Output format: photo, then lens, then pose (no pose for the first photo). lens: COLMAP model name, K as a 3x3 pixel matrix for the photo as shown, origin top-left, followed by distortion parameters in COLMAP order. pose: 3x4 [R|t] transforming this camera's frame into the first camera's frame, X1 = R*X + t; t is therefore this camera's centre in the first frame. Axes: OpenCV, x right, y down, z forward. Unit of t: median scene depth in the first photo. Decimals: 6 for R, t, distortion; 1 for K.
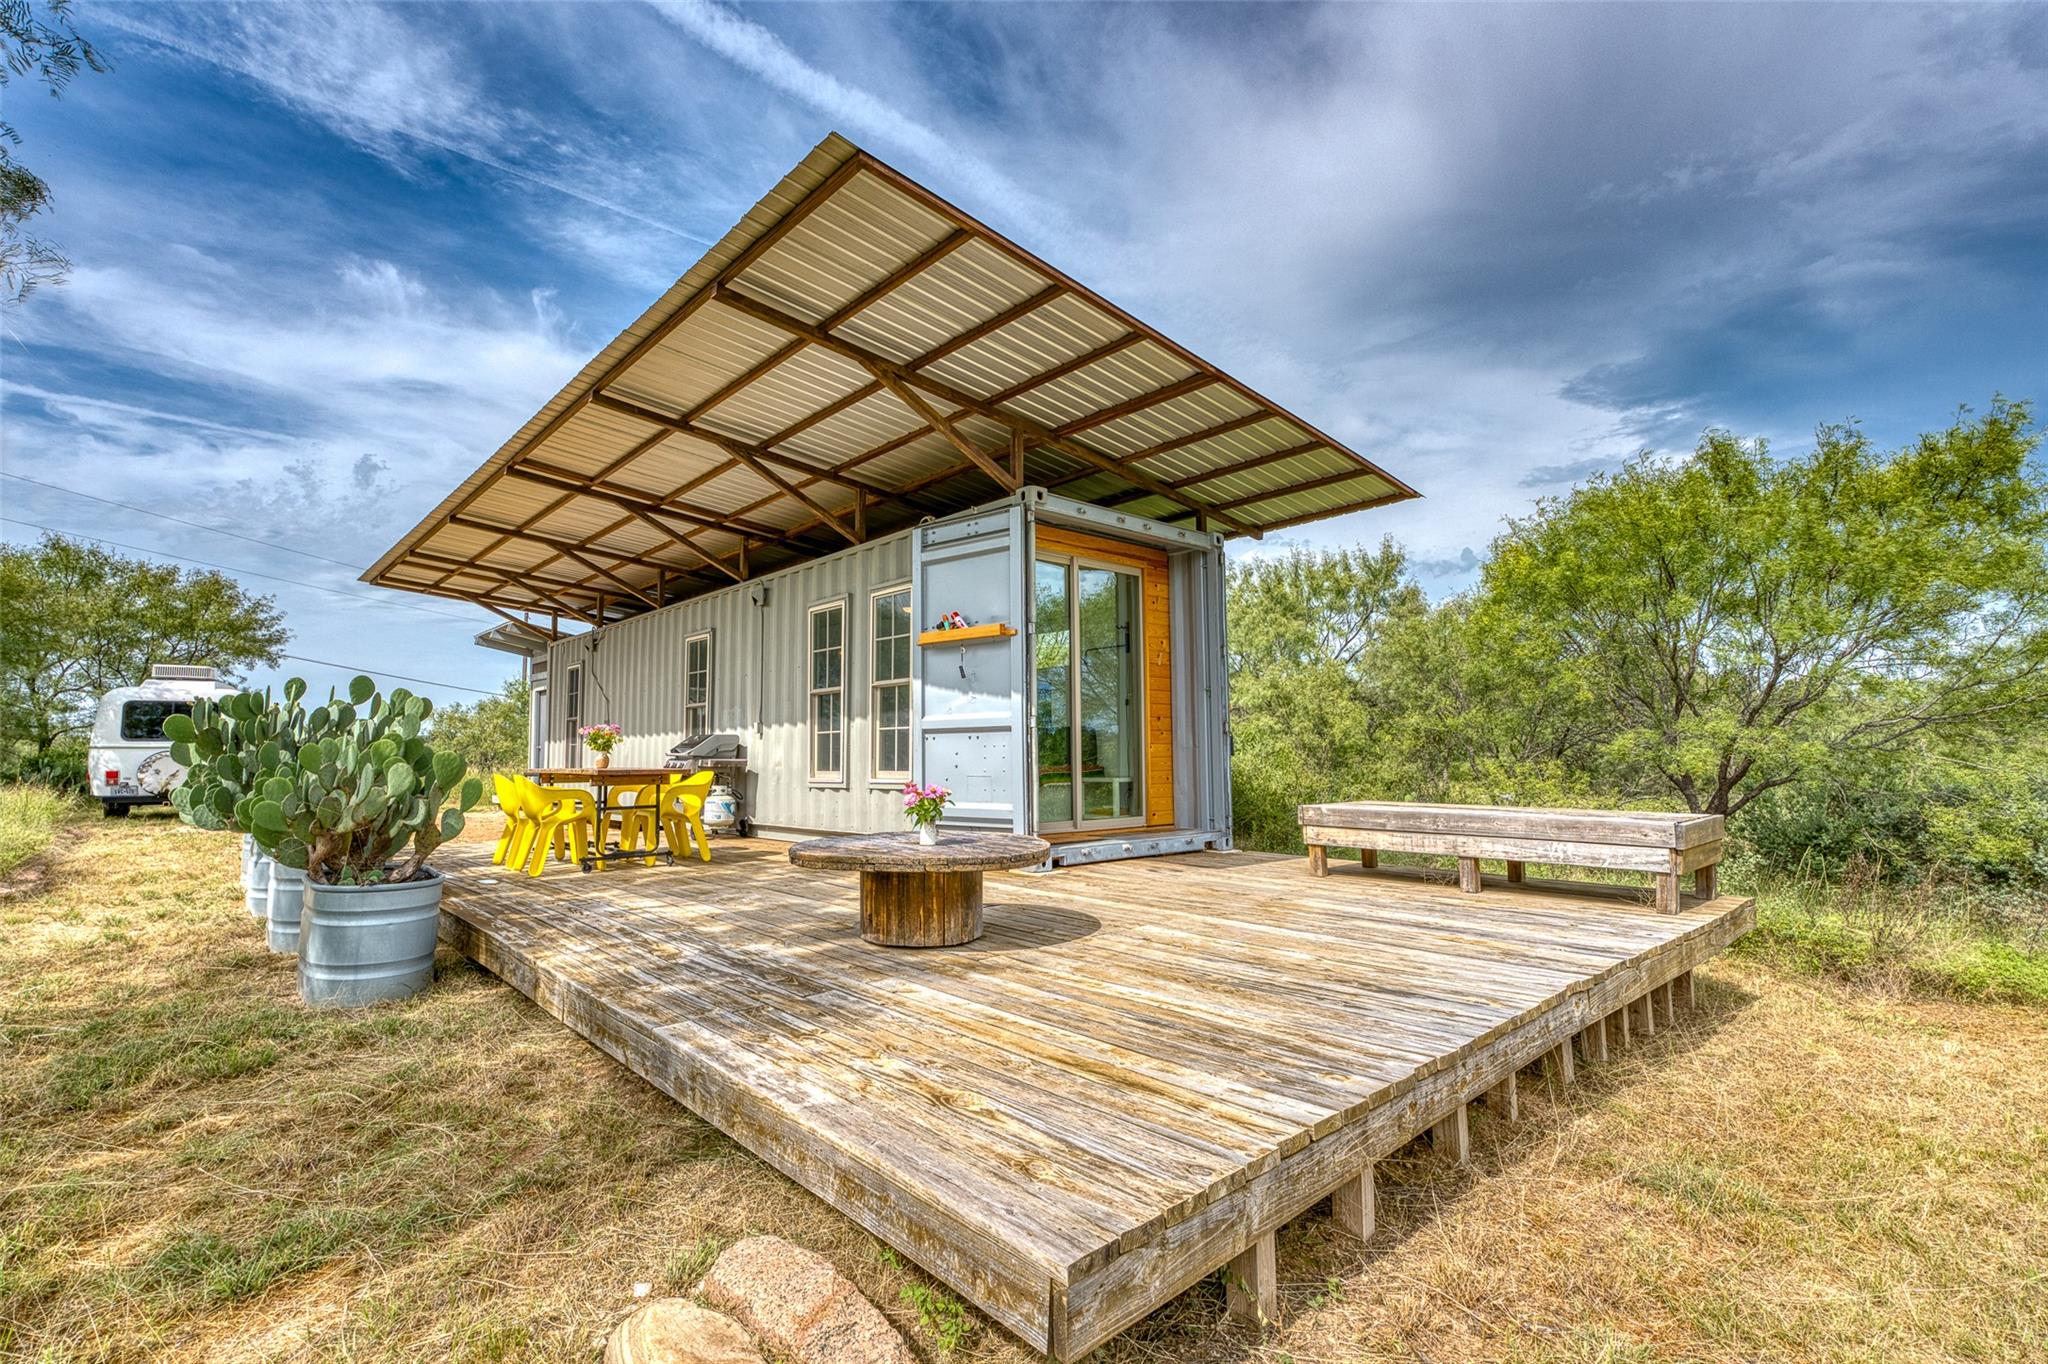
lens RADIAL K [[939.4, 0, 1019.1], [0, 939.4, 685.9], [0, 0, 1]] dist [0.016121, 0.000377]
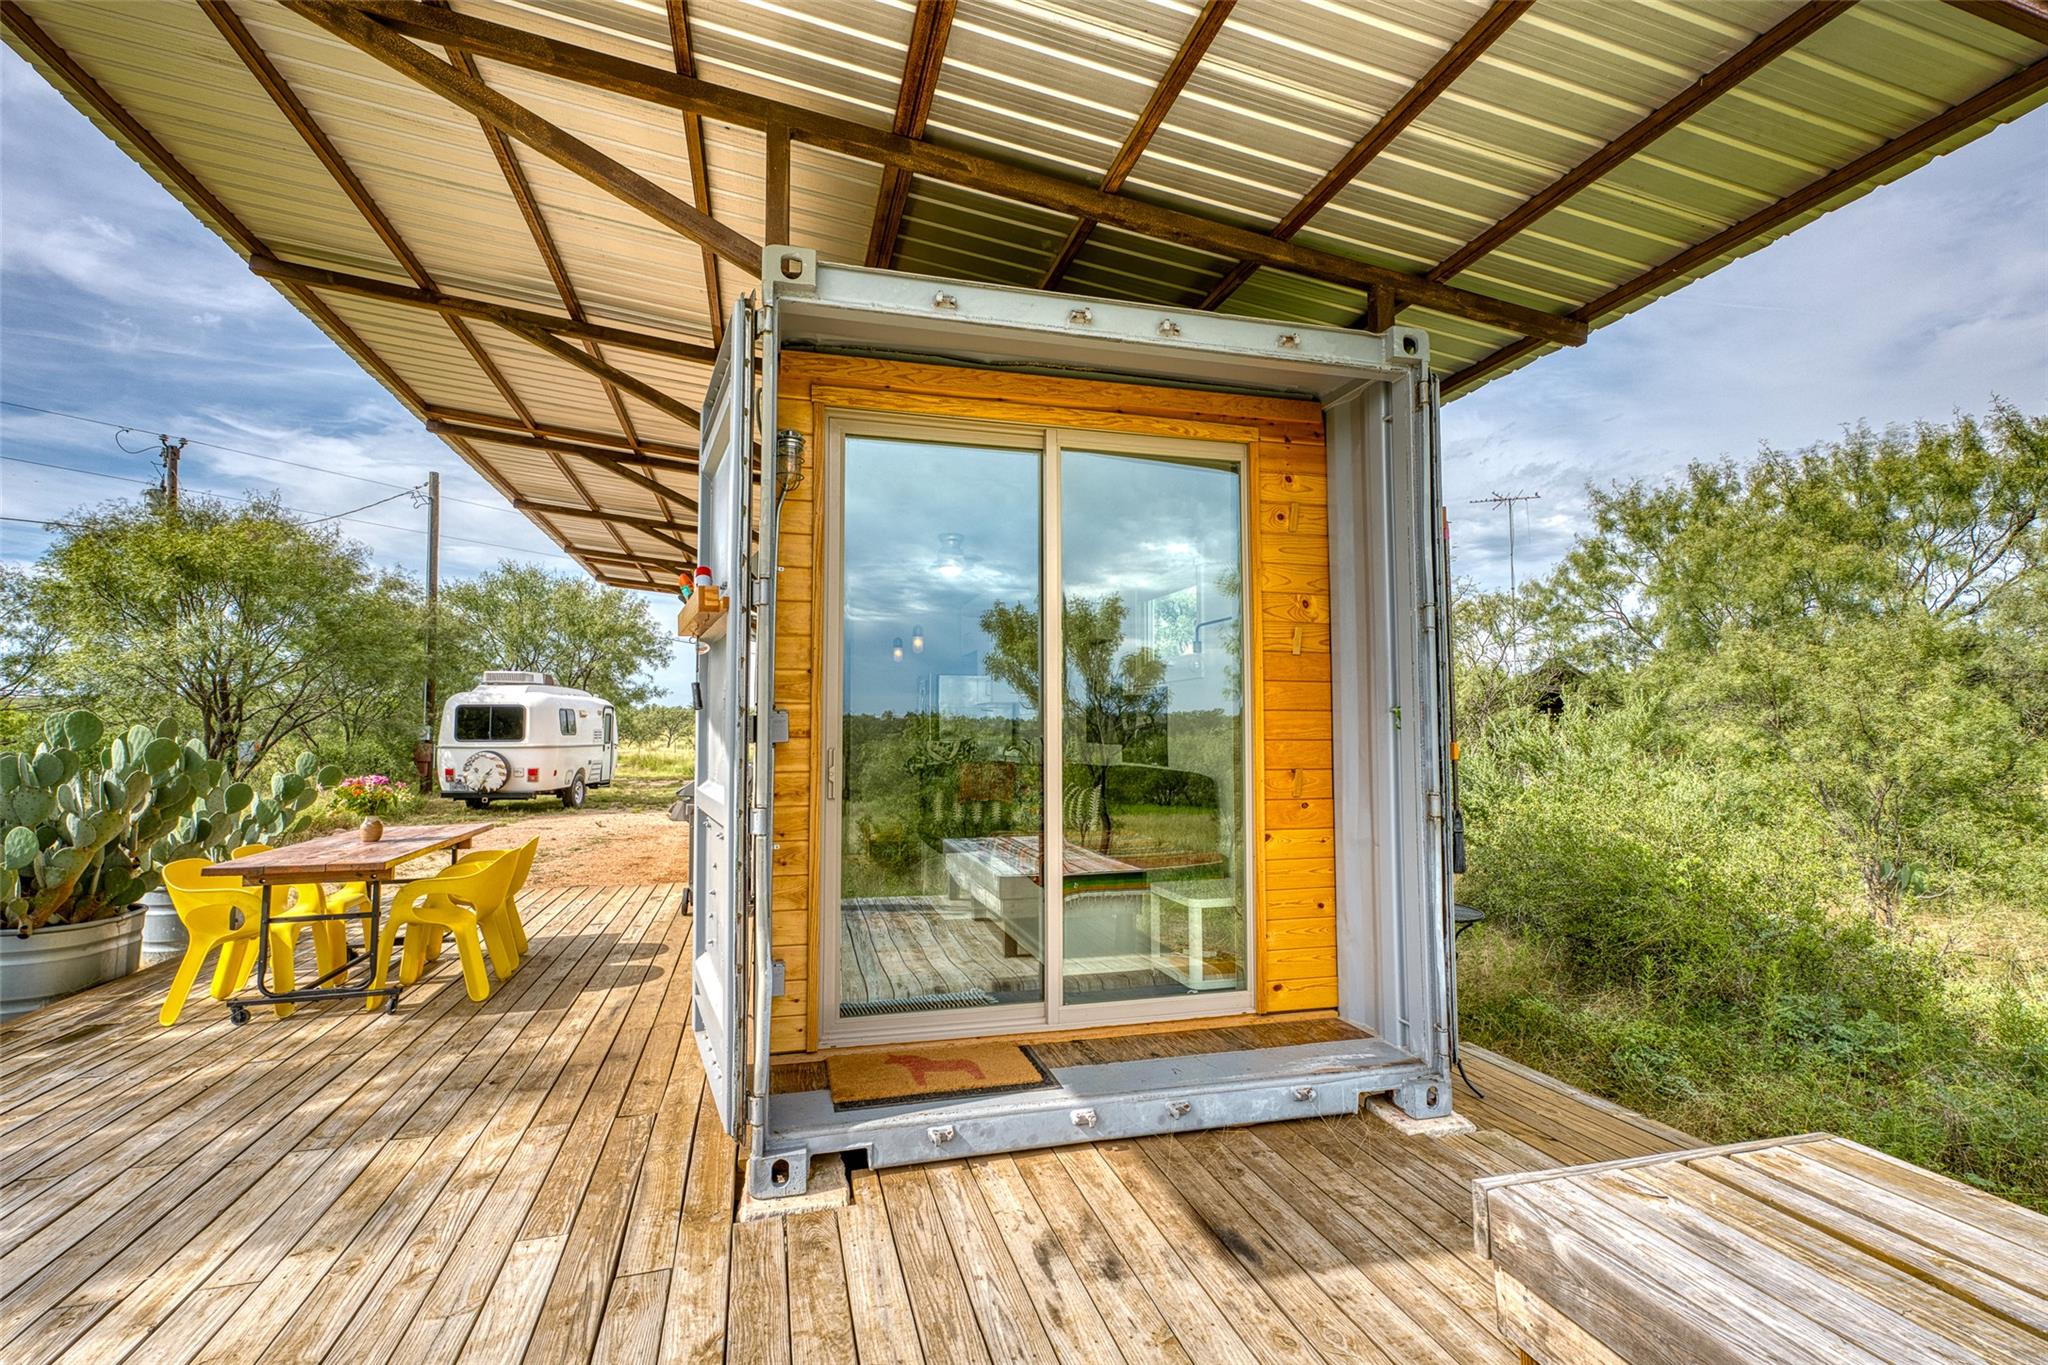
lens RADIAL K [[939.4, 0, 1021.6], [0, 939.4, 683.1], [0, 0, 1]] dist [0.016121, 0.000377]
pose [[0.890373, -0.016569, -0.454930, 0.150134], [0.027881, 0.999446, 0.018166, -0.012549], [0.454377, -0.028859, 0.890342, 0.338914]]
